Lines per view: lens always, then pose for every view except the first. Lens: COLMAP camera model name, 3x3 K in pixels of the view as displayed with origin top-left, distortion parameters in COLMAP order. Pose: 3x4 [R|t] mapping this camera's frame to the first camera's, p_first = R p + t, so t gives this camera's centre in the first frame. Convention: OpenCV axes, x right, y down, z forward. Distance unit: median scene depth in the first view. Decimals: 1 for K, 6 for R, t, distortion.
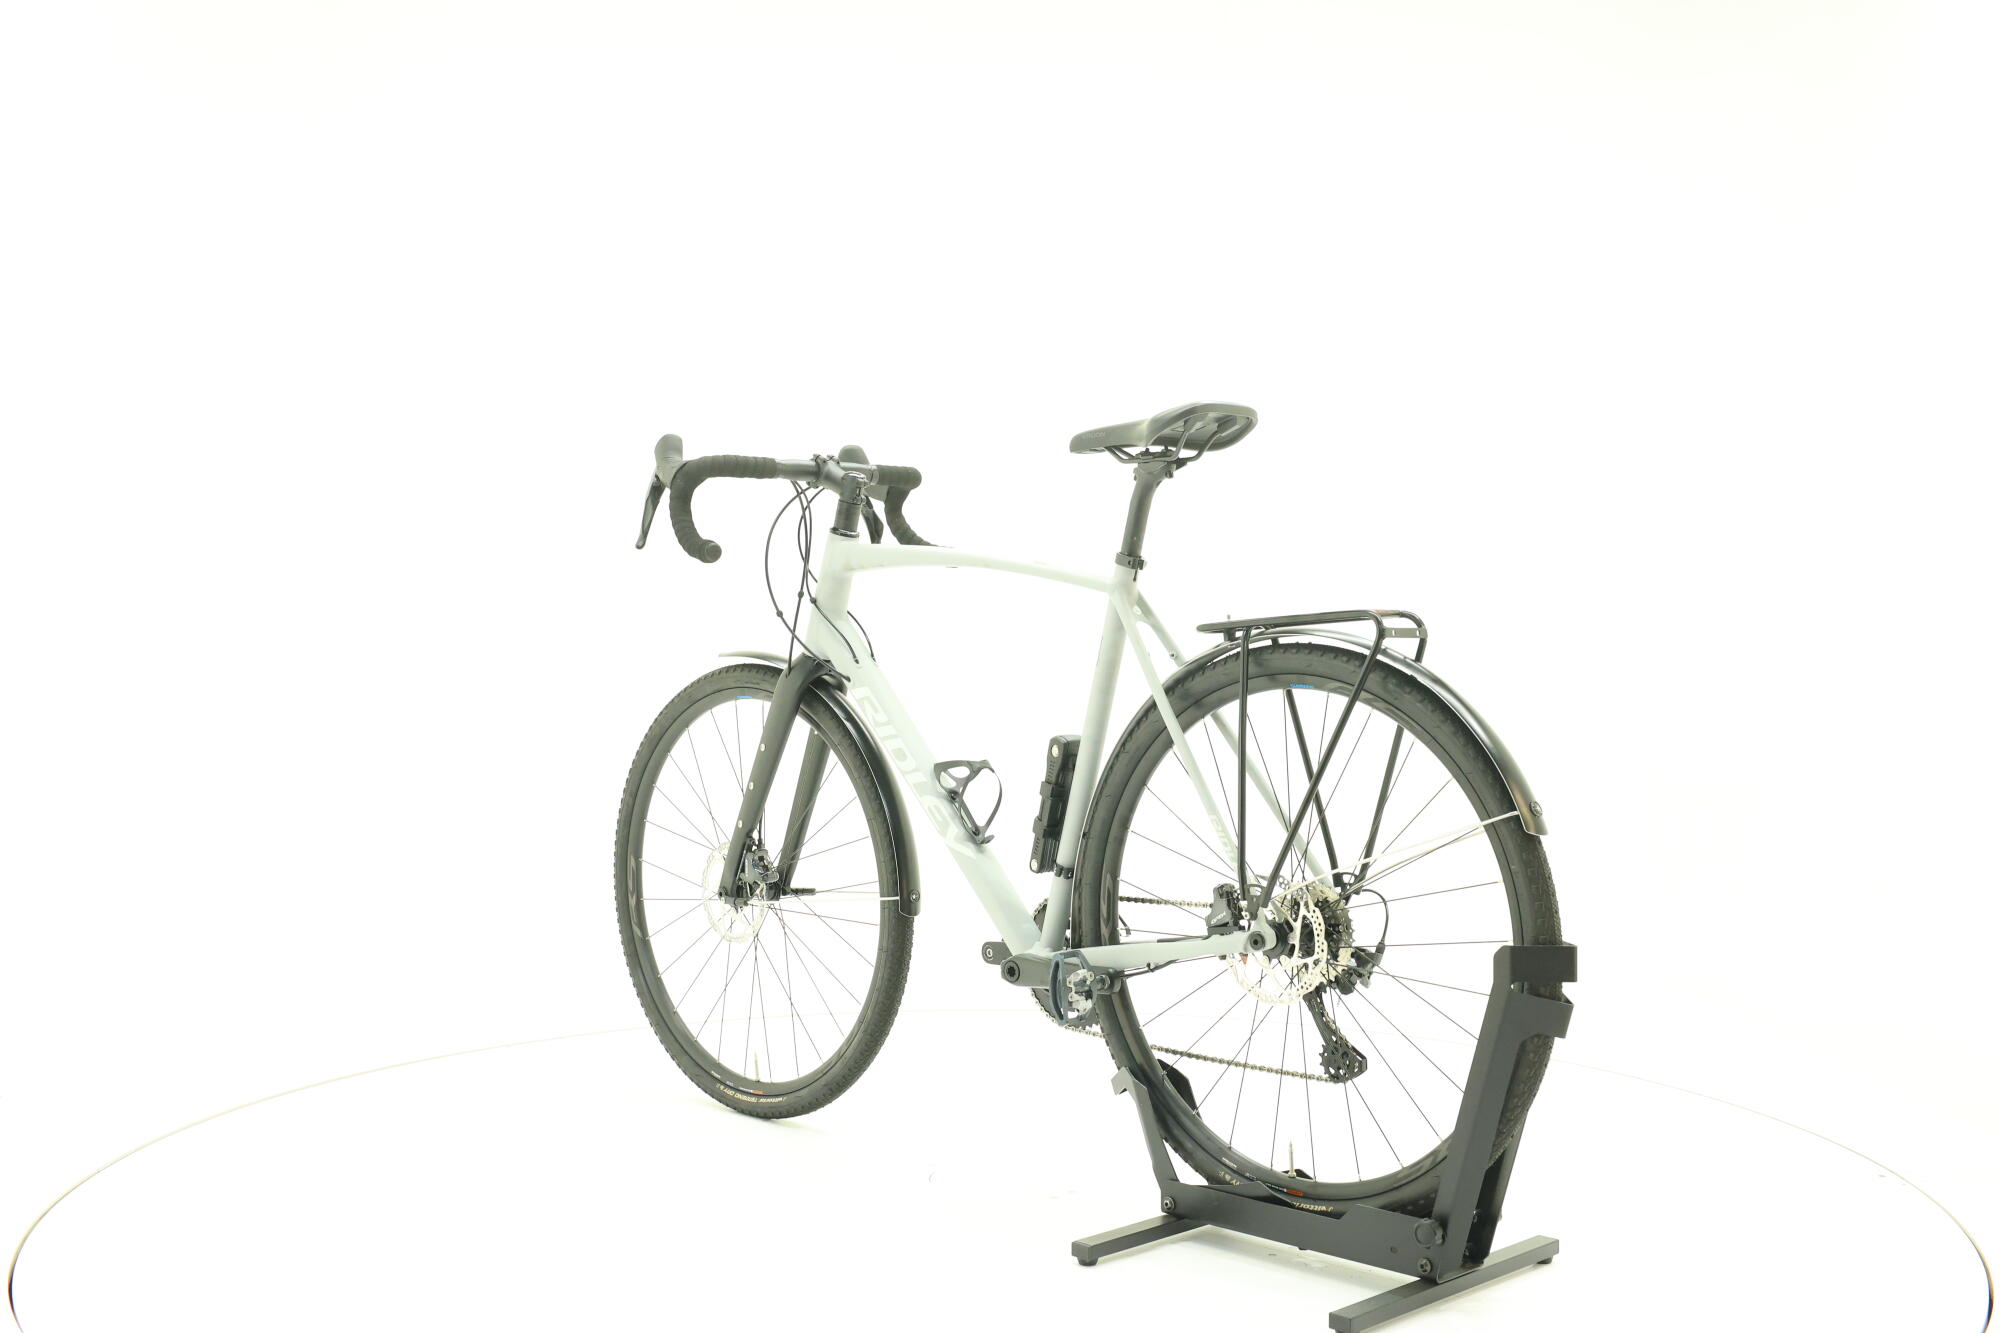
lens RADIAL K [[2151.9, 0, 1007.3], [0, 2151.9, 658.8], [0, 0, 1]] dist [-0.019507, 0.000000]
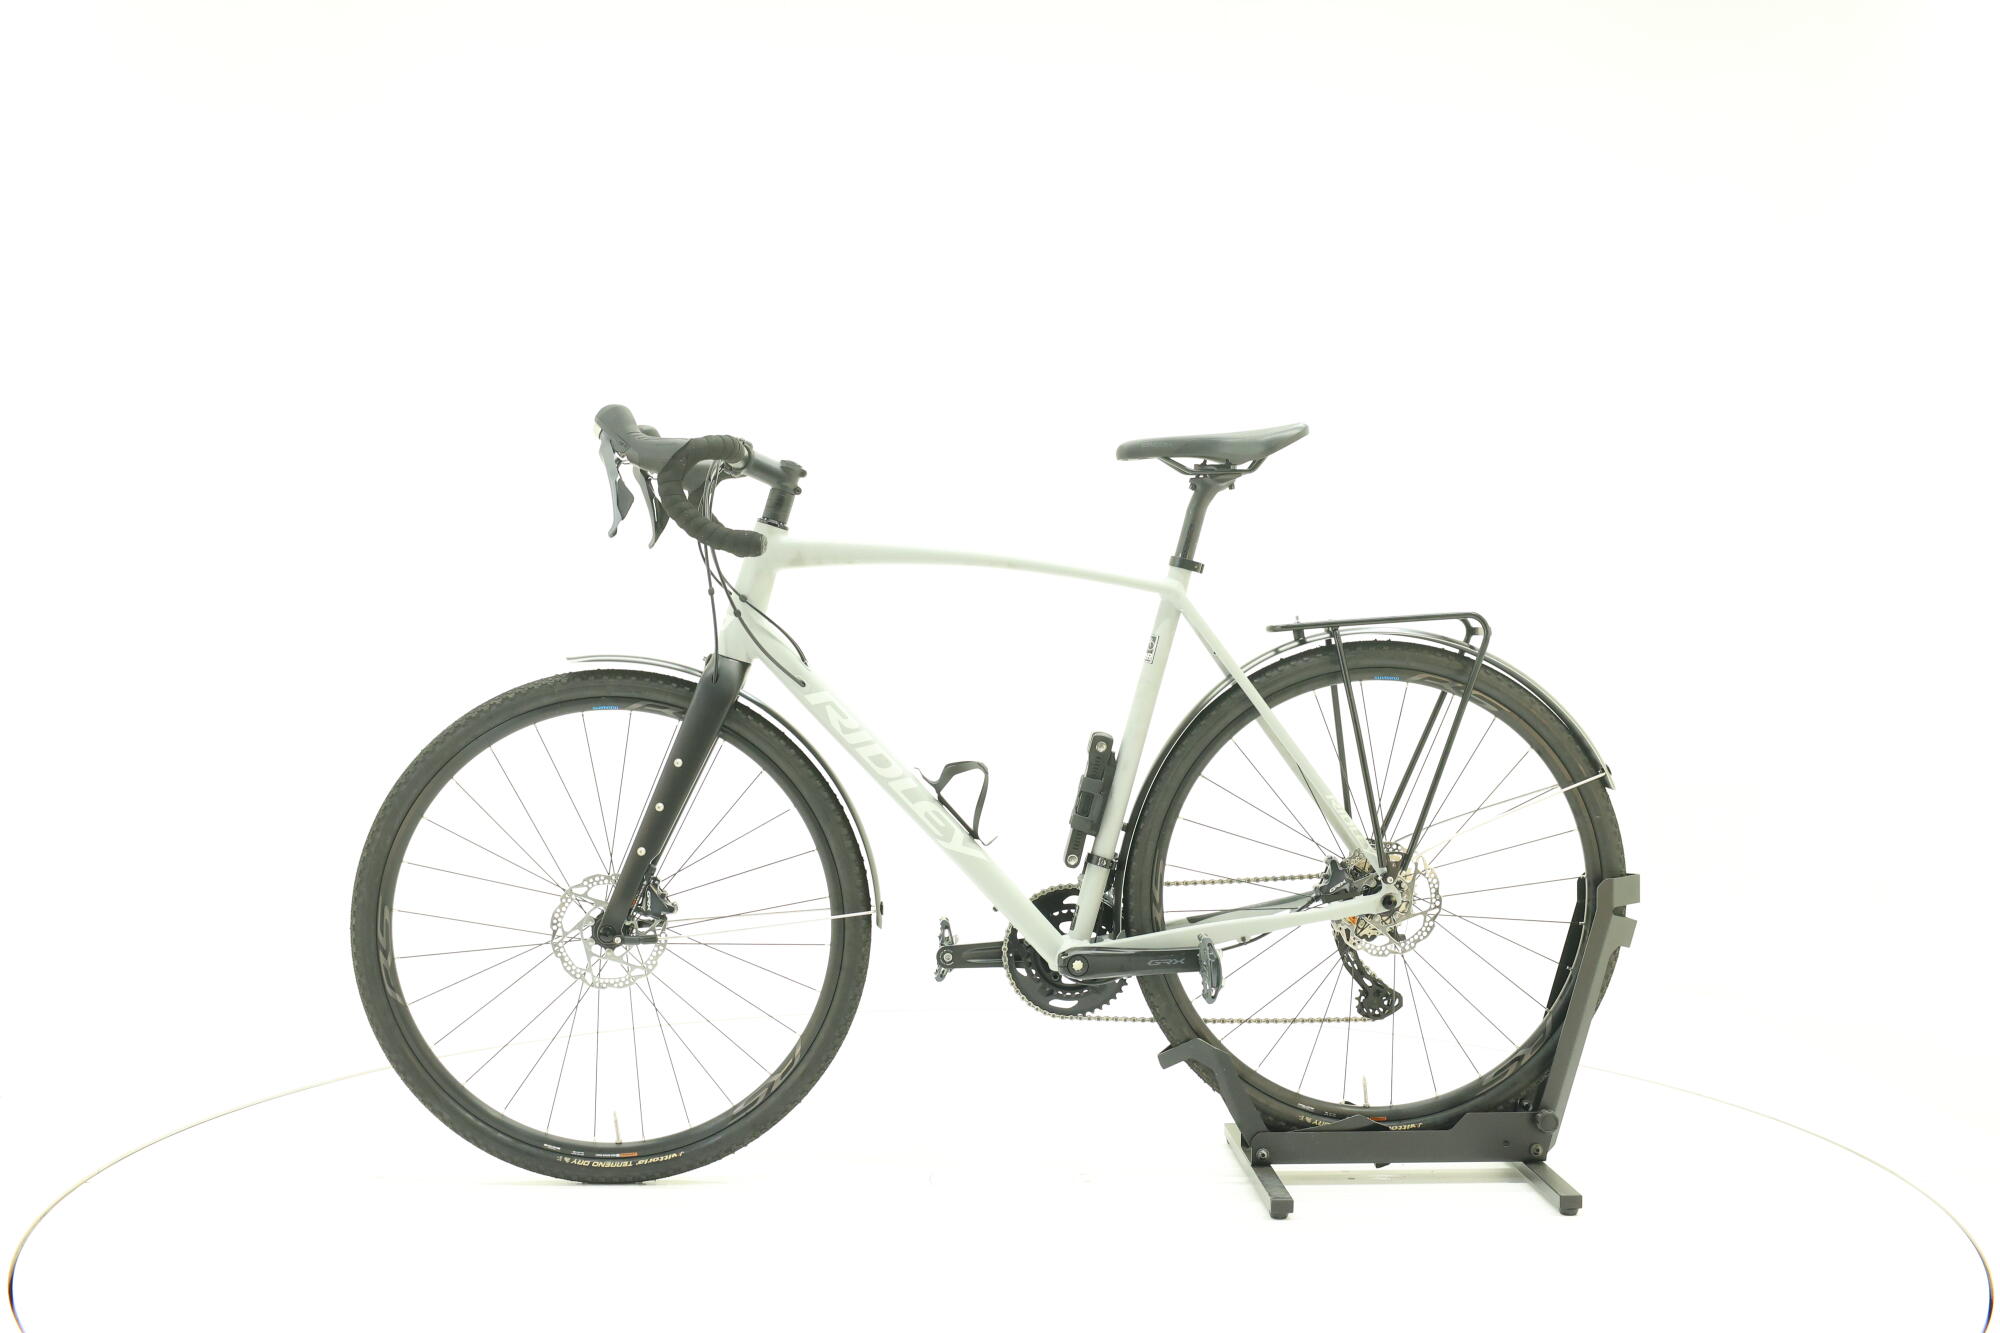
lens RADIAL K [[2151.9, 0, 1010.6], [0, 2151.9, 653.7], [0, 0, 1]] dist [-0.019507, 0.000000]
pose [[0.677442, -0.017143, 0.735377, -0.788802], [0.012203, 0.999853, 0.012067, -0.015704], [-0.735475, 0.000799, 0.677551, 0.343341]]
